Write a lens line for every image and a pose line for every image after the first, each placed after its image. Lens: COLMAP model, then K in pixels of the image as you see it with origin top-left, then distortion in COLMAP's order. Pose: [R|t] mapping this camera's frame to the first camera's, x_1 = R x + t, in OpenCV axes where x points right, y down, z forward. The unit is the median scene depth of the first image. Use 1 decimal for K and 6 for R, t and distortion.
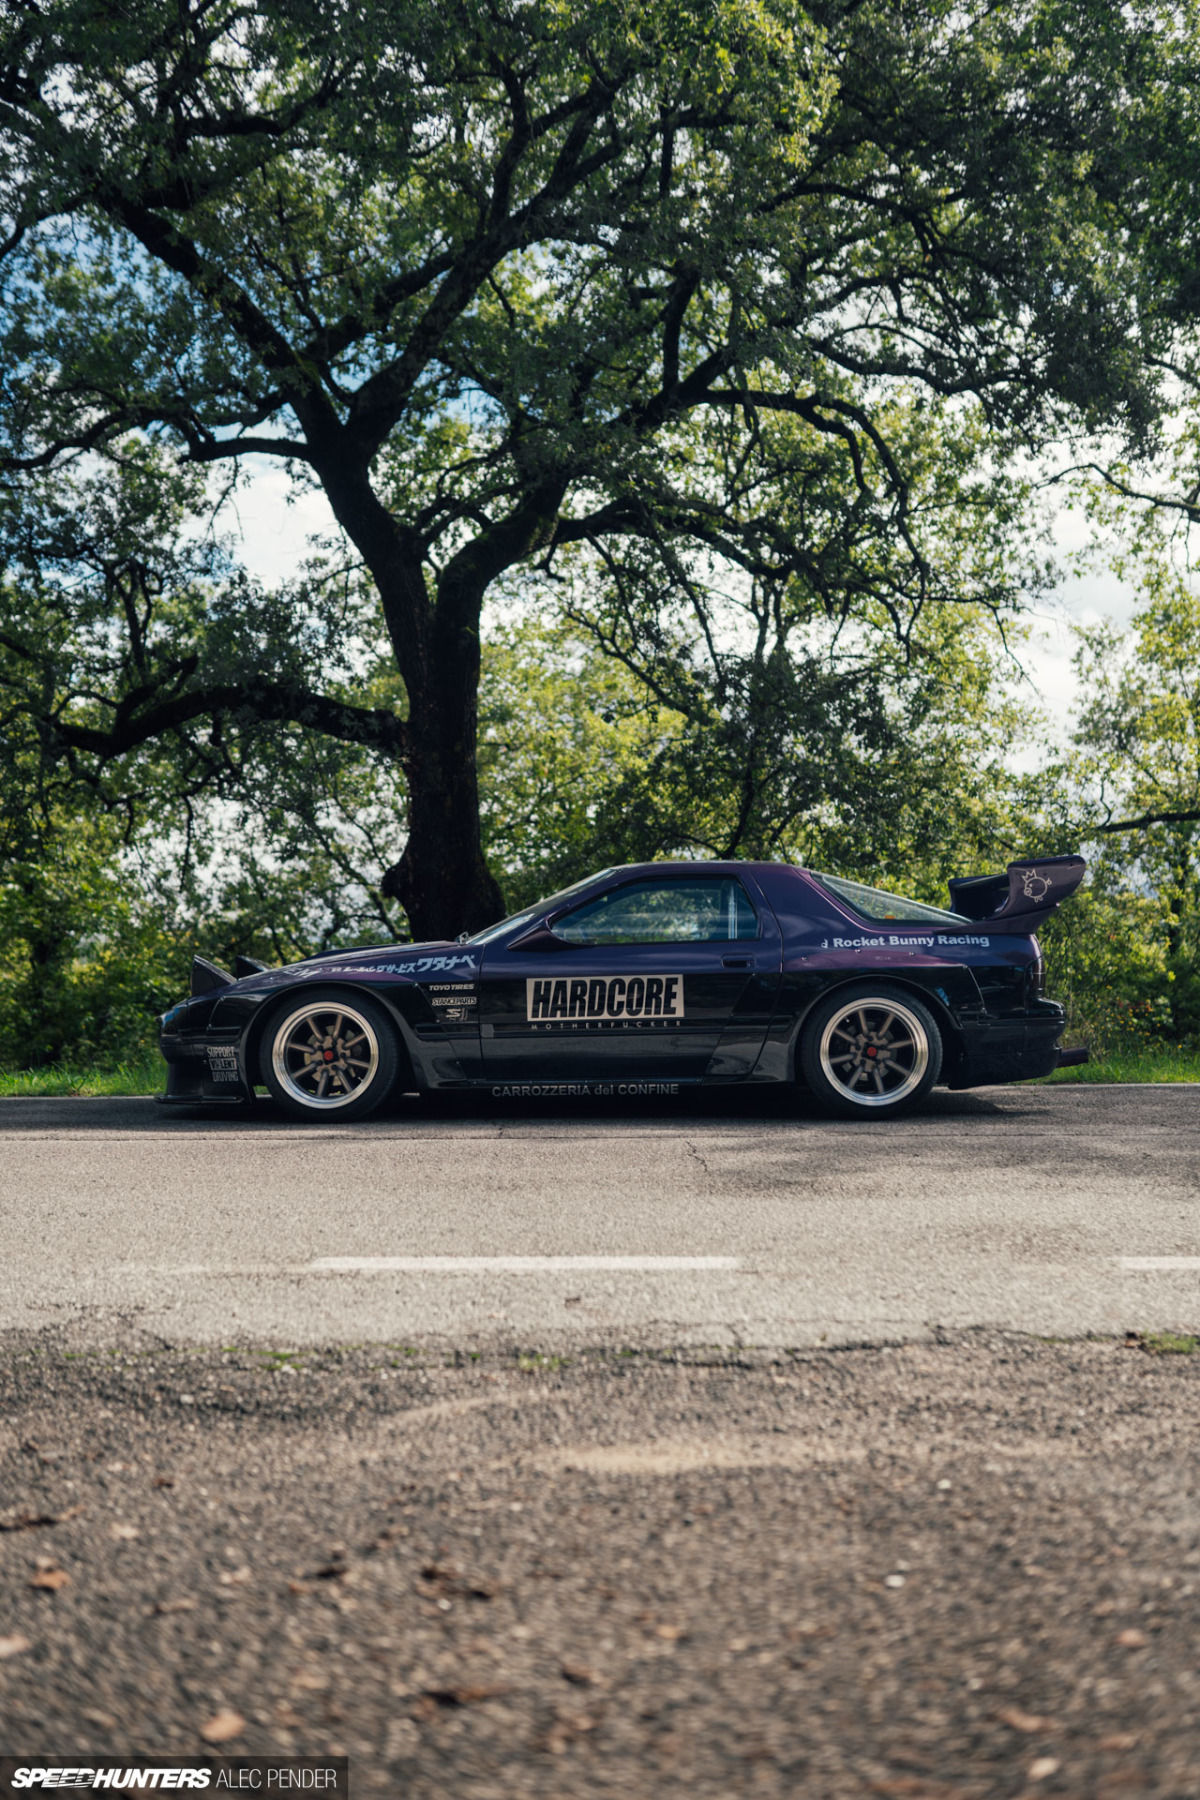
lens RADIAL K [[1917.8, 0, 594.0], [0, 1917.8, 897.9], [0, 0, 1]] dist [-0.012127, 0.000000]
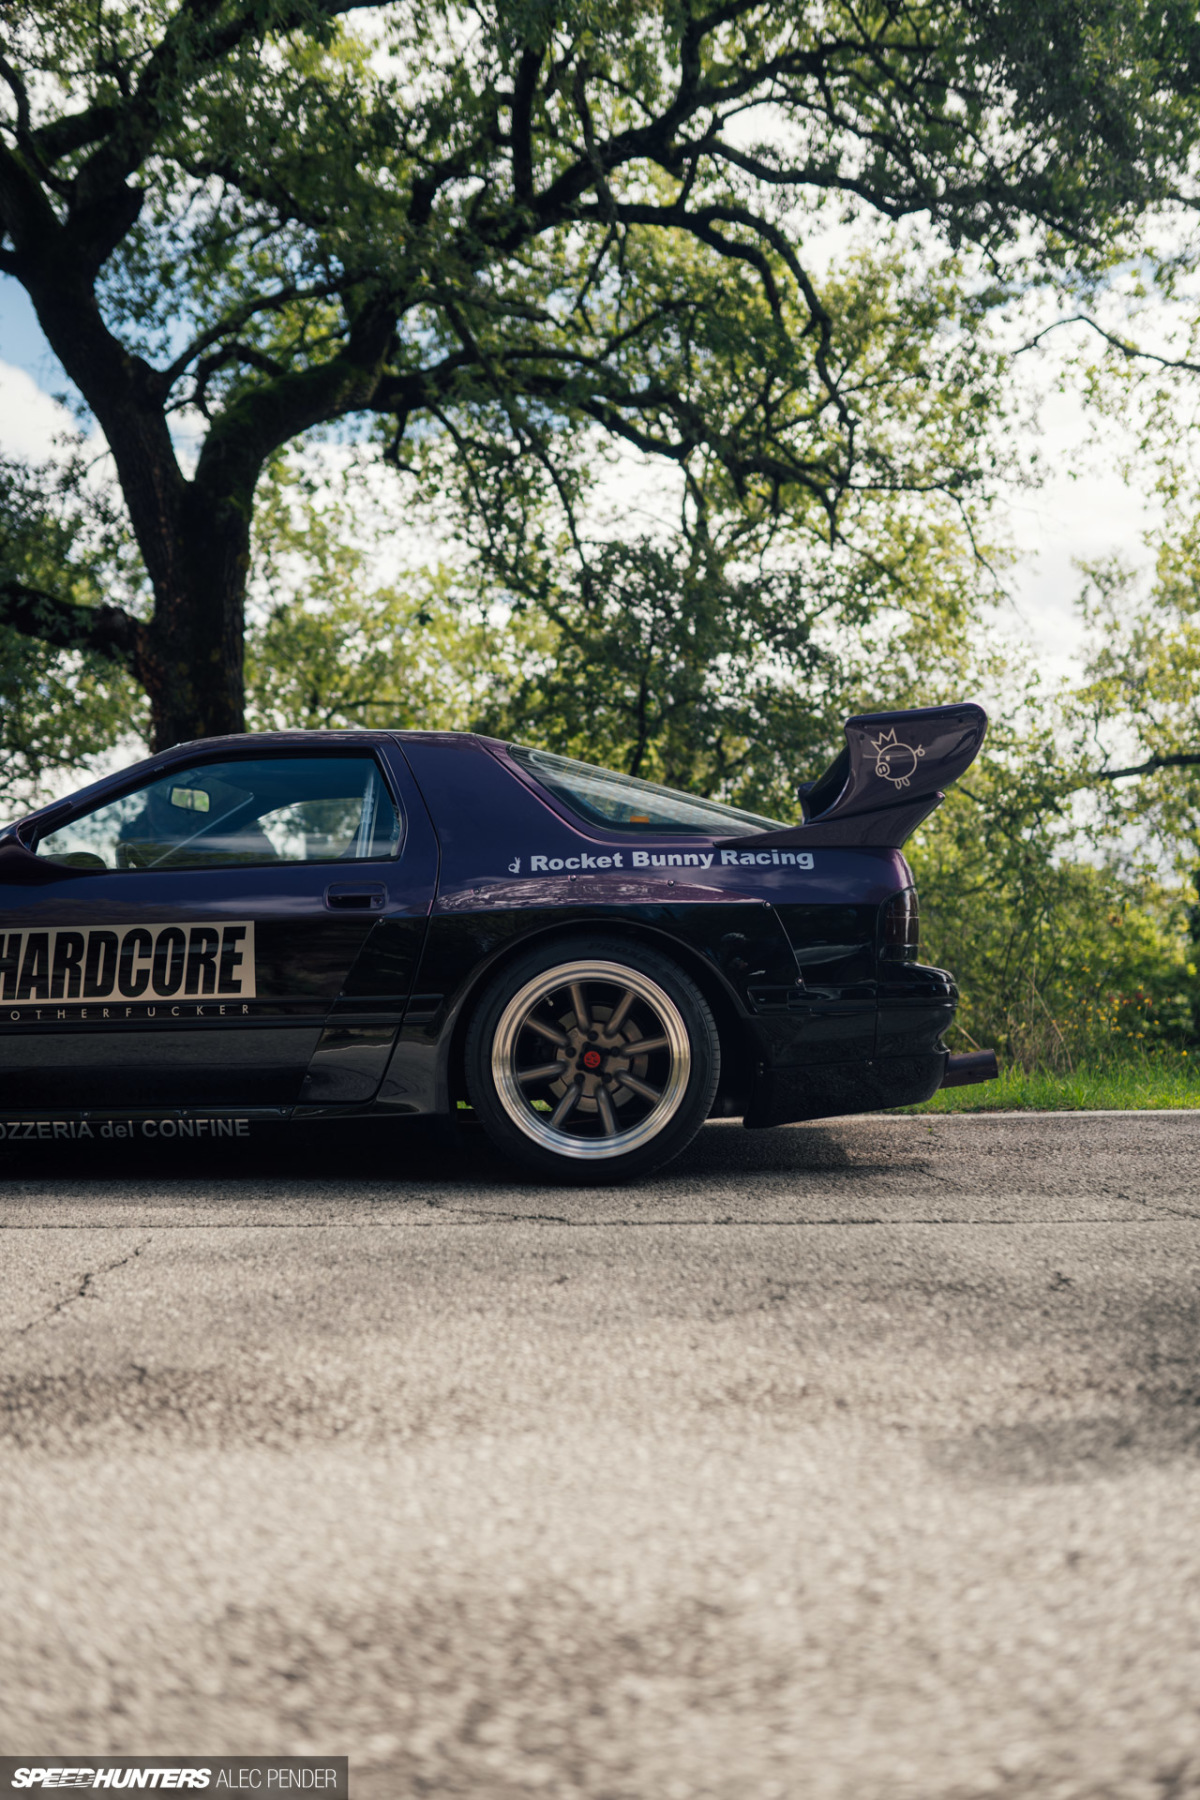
lens RADIAL K [[1917.8, 0, 606.1], [0, 1917.8, 904.0], [0, 0, 1]] dist [-0.012127, 0.000000]
pose [[0.999908, -0.004171, -0.012876, 0.150010], [0.004110, 0.999980, -0.004748, 0.036975], [0.012895, 0.004695, 0.999906, 0.434275]]
